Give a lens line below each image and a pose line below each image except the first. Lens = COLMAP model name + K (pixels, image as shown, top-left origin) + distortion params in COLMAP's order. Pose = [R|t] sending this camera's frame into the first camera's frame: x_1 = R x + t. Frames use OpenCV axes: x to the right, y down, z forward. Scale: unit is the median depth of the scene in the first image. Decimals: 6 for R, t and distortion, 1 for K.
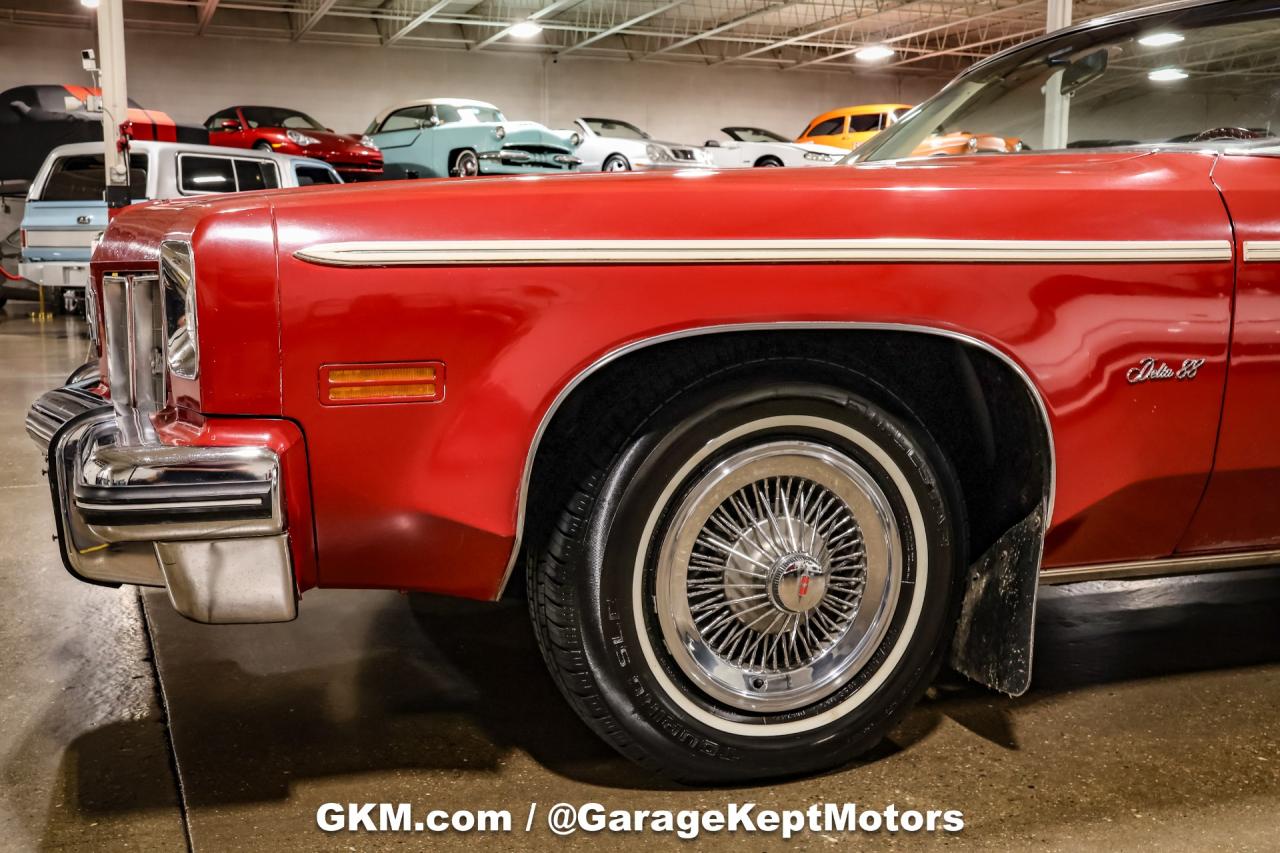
lens RADIAL K [[1466.2, 0, 640.0], [0, 1466.2, 426.5], [0, 0, 1]] dist [-0.011253, 0.249822]
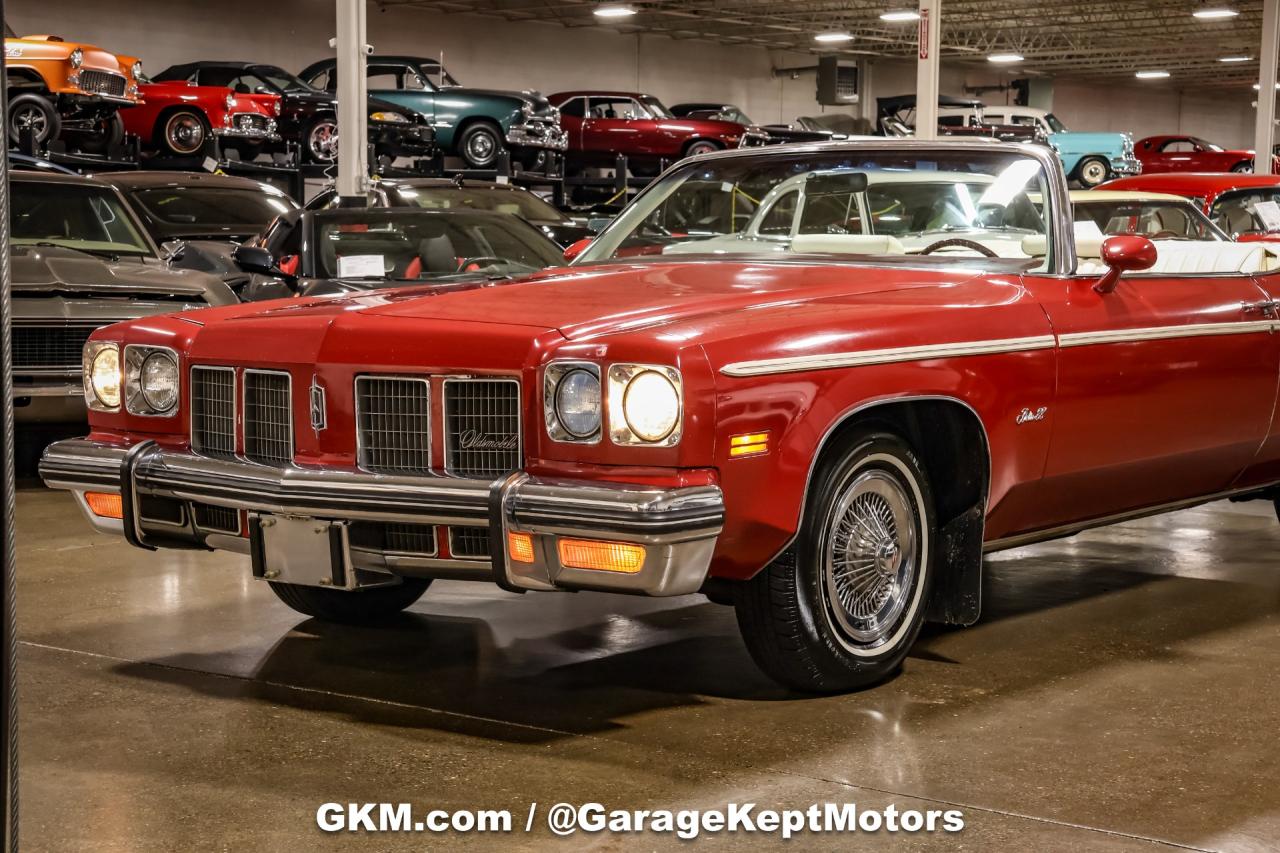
lens RADIAL K [[2599.7, 0, 640.0], [0, 2599.7, 426.5], [0, 0, 1]] dist [0.271978, 0.604017]
pose [[0.828587, -0.038380, 0.558544, -1.290097], [0.045037, 0.998984, 0.001834, -0.040978], [-0.558047, 0.023636, 0.829473, -0.922229]]
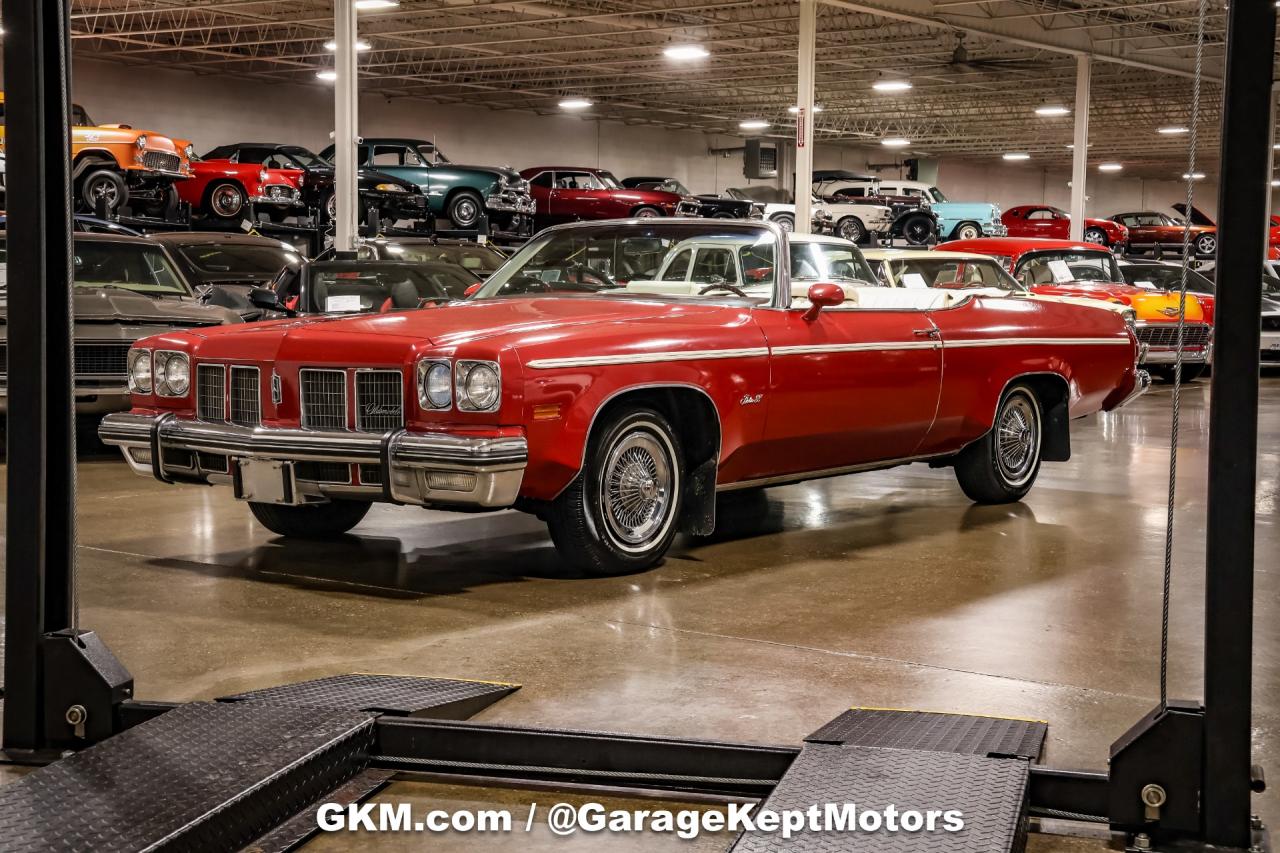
lens RADIAL K [[2260.4, 0, 664.0], [0, 2260.4, 442.5], [0, 0, 1]] dist [0.154853, 0.444802]
pose [[0.822163, -0.033810, 0.568247, -1.547530], [0.041881, 0.999122, -0.001148, 0.025813], [-0.567709, 0.024743, 0.822857, -1.643633]]
